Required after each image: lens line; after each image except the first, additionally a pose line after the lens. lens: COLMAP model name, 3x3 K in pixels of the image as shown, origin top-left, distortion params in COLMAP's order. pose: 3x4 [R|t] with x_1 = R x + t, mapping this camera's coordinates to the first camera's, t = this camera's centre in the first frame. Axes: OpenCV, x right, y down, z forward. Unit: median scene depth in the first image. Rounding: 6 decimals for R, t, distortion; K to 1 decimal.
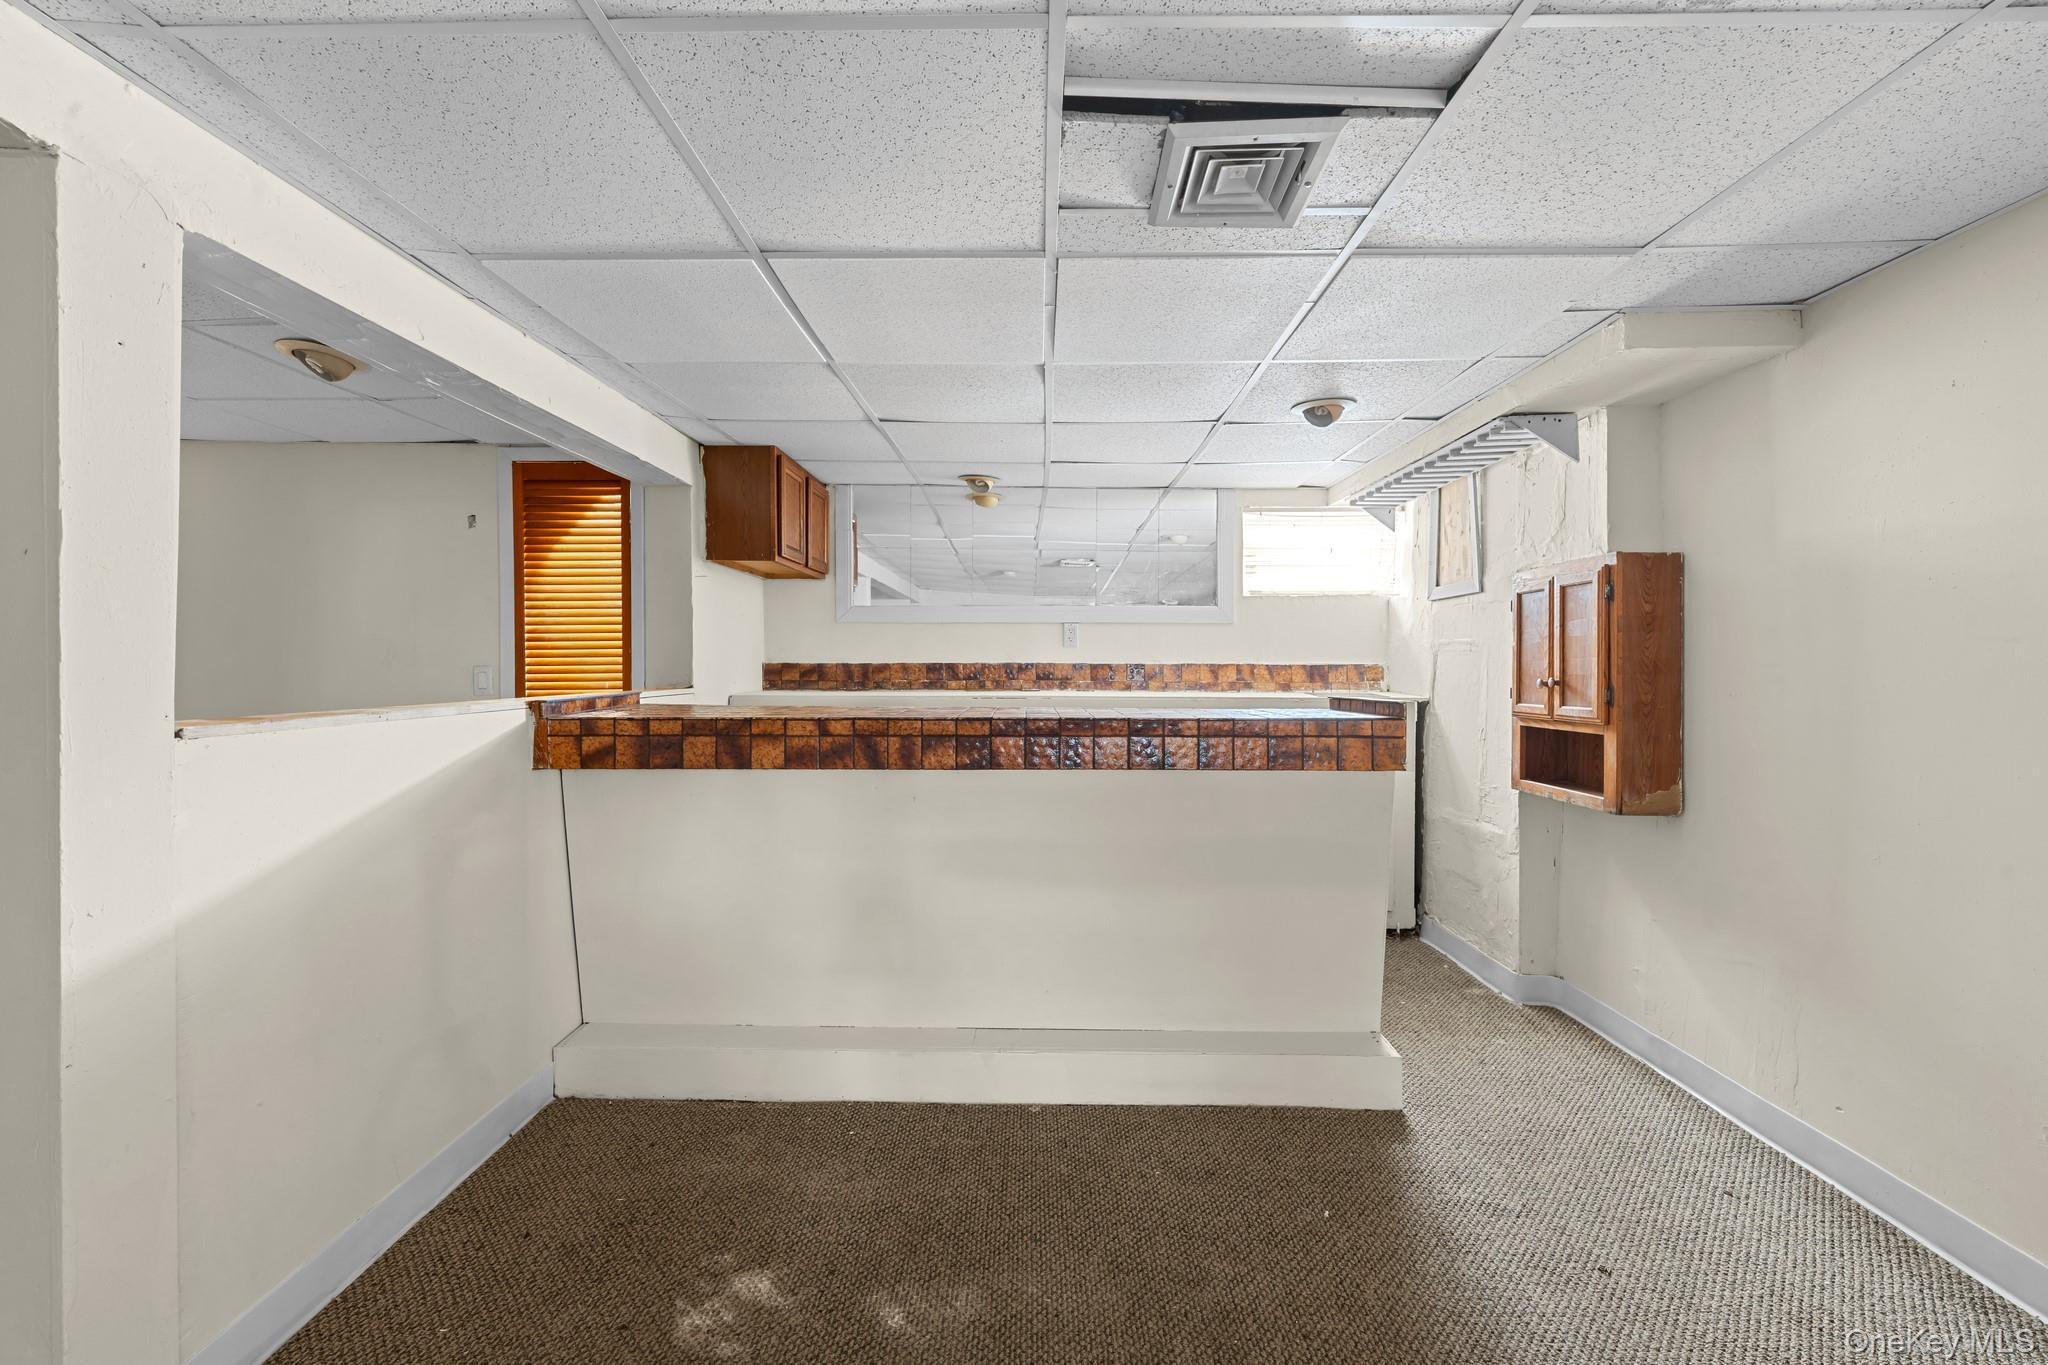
lens RADIAL K [[822.0, 0, 1017.2], [0, 822.0, 675.8], [0, 0, 1]] dist [-0.001370, -0.000216]
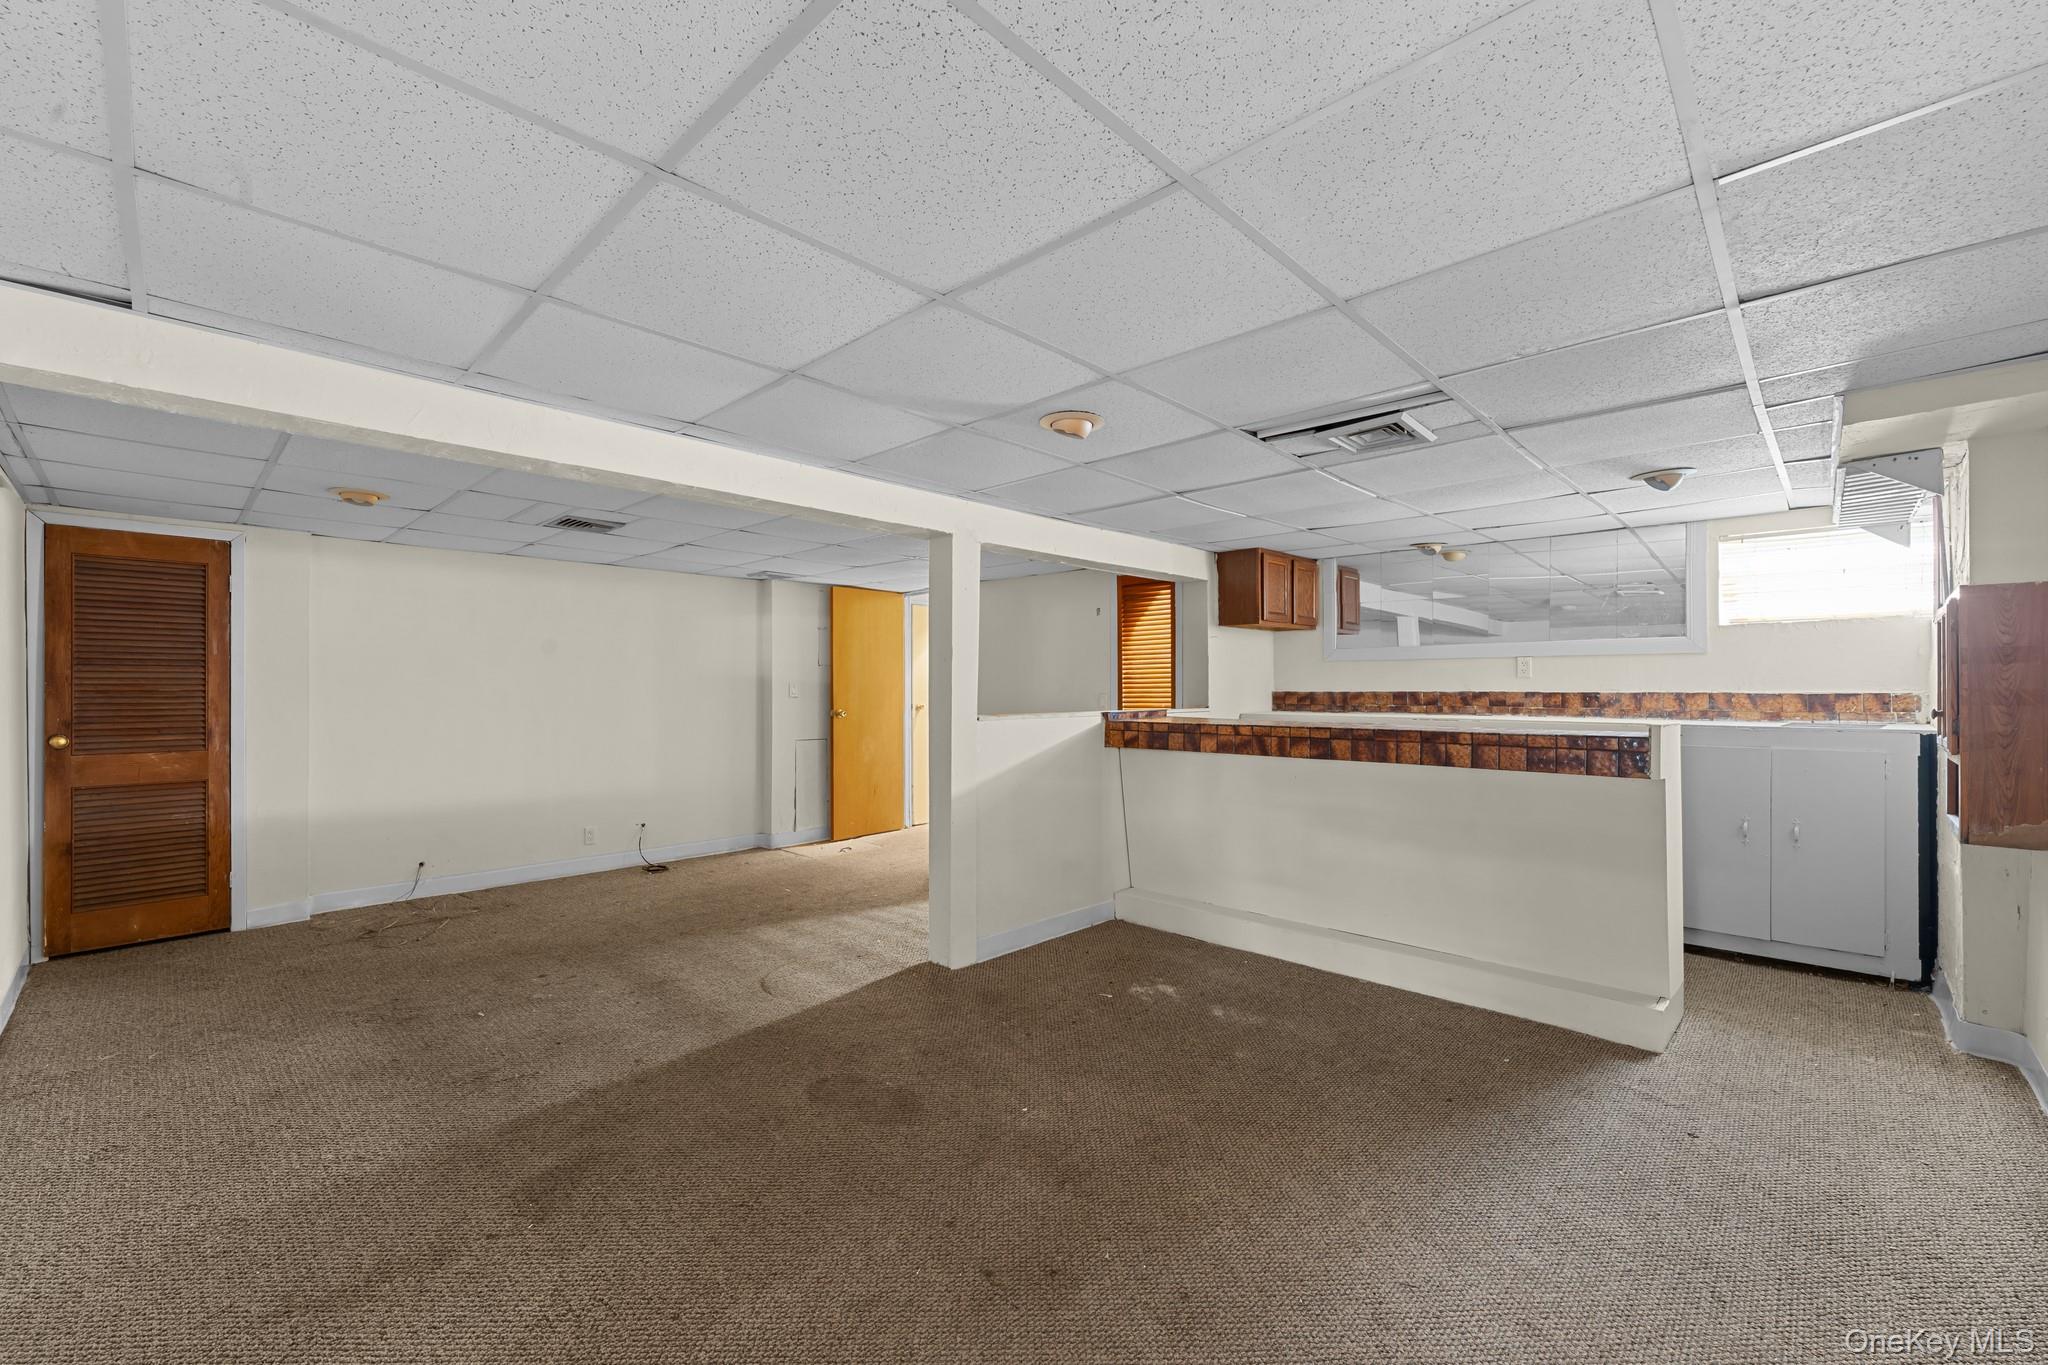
lens RADIAL K [[814.0, 0, 1009.4], [0, 814.0, 693.8], [0, 0, 1]] dist [-0.007502, -0.000042]
pose [[0.720467, 0.001905, -0.693487, 0.456322], [-0.007617, 0.999958, -0.005166, -0.001630], [0.693448, 0.009005, 0.720451, -0.432555]]
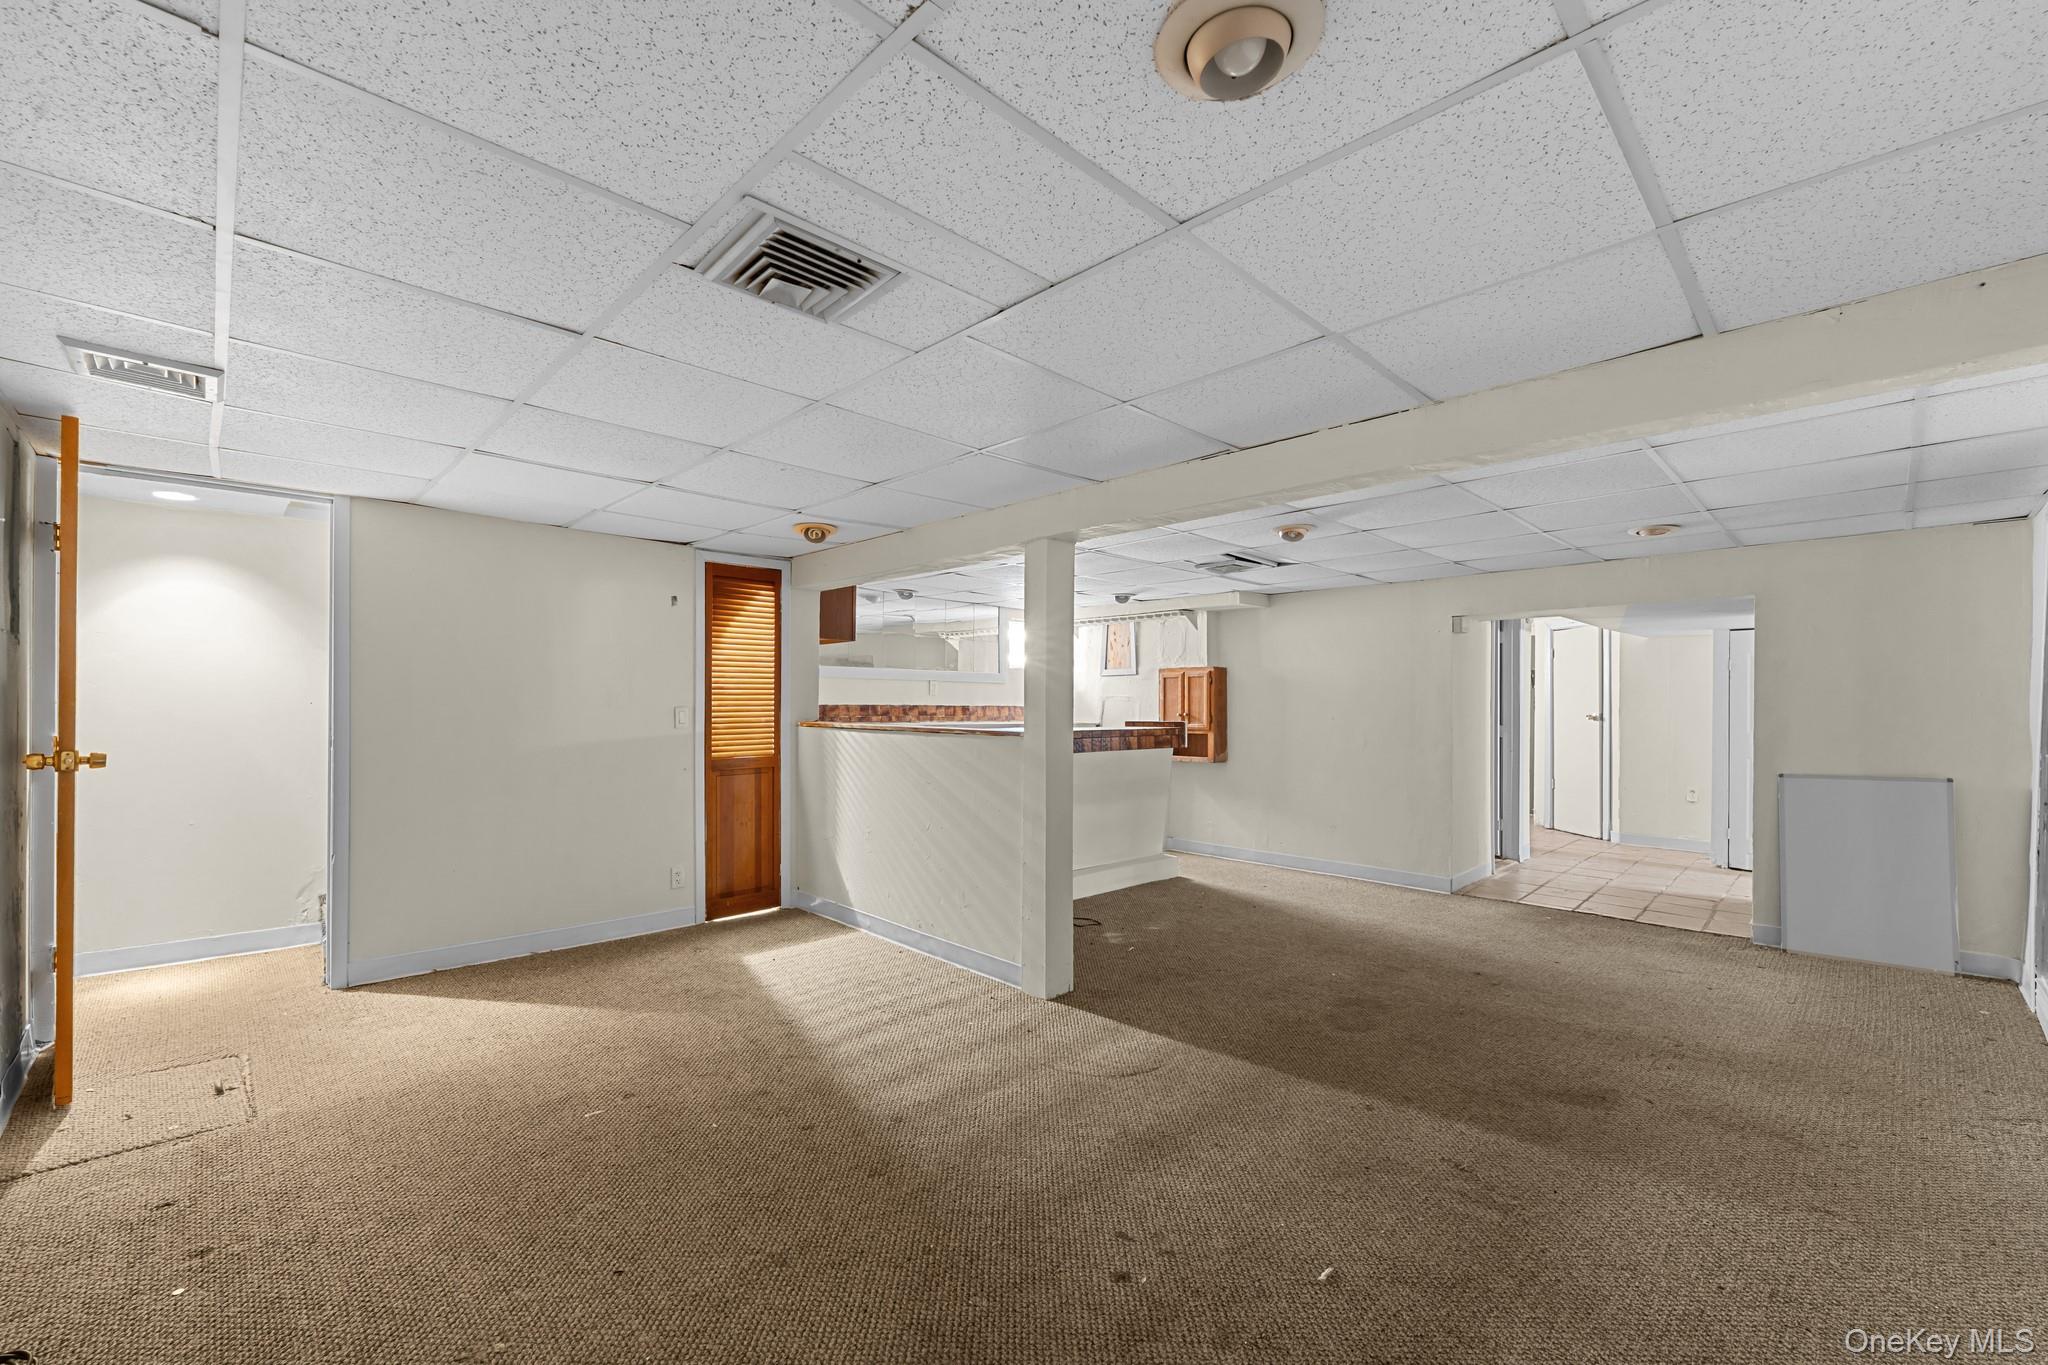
lens RADIAL K [[850.1, 0, 998.5], [0, 850.1, 704.7], [0, 0, 1]] dist [-0.000856, -0.000145]
pose [[0.722115, 0.003213, 0.691766, -1.389438], [0.003399, 0.999961, -0.008192, -0.002254], [-0.691765, 0.008267, 0.722076, -0.433243]]
